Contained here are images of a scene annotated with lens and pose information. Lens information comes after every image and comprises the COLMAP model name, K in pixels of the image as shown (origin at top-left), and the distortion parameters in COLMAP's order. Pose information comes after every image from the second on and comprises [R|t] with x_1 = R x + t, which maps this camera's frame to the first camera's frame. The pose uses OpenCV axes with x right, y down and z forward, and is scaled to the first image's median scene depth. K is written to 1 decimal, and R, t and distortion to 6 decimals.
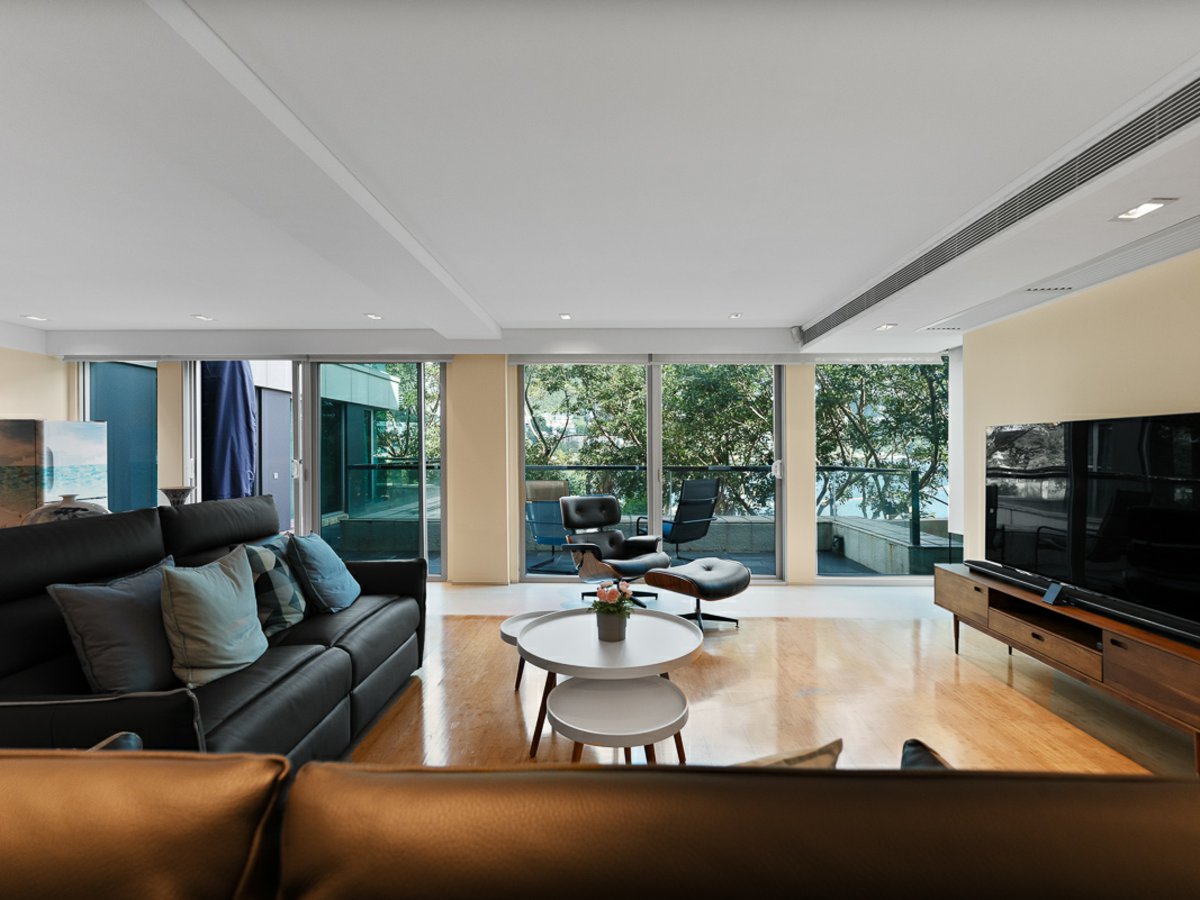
lens RADIAL K [[545.4, 0, 604.6], [0, 545.4, 456.0], [0, 0, 1]] dist [-0.000718, -0.000108]
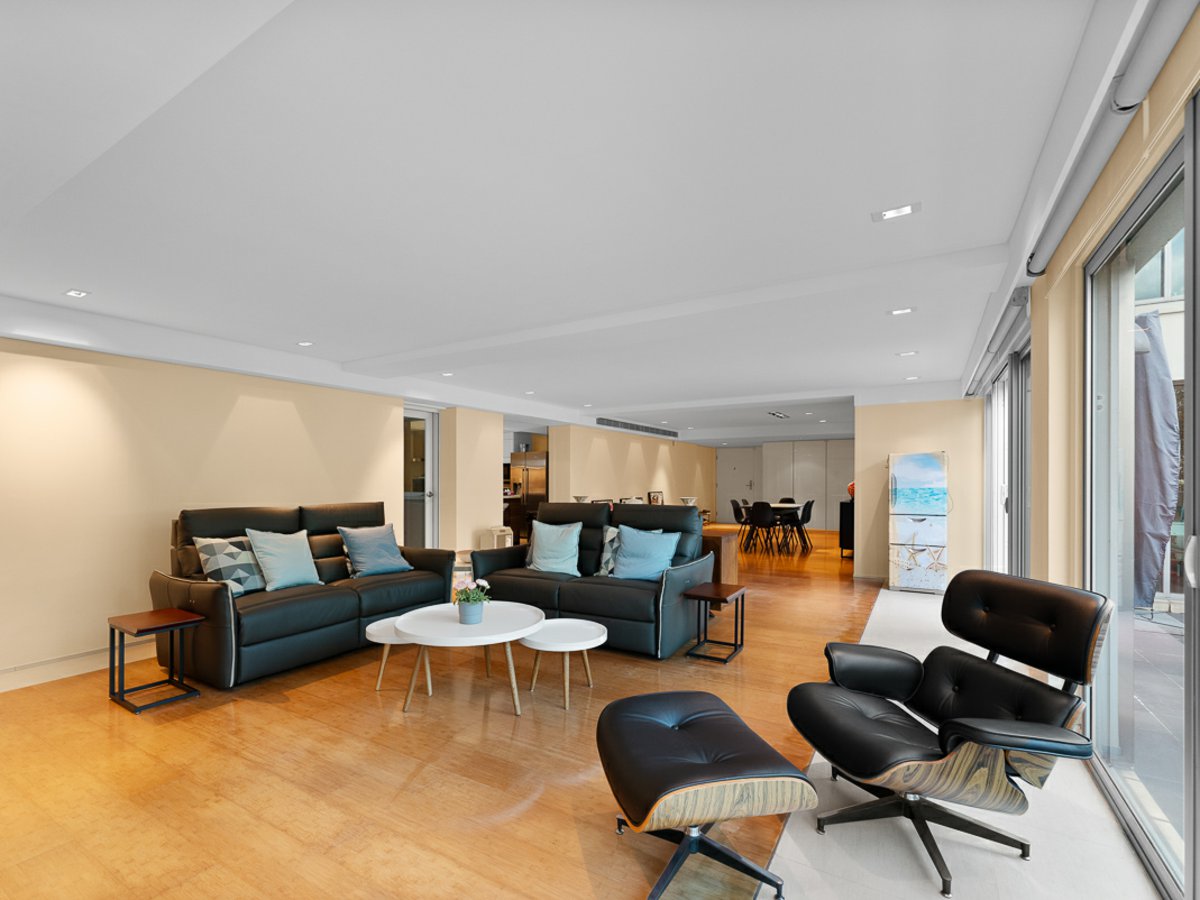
lens RADIAL K [[545.4, 0, 604.6], [0, 545.4, 456.0], [0, 0, 1]] dist [-0.000718, -0.000108]
pose [[-0.487495, -0.032366, -0.872525, 0.520339], [-0.005007, 0.999400, -0.034275, -0.010548], [0.873111, -0.012340, -0.487365, 0.968902]]
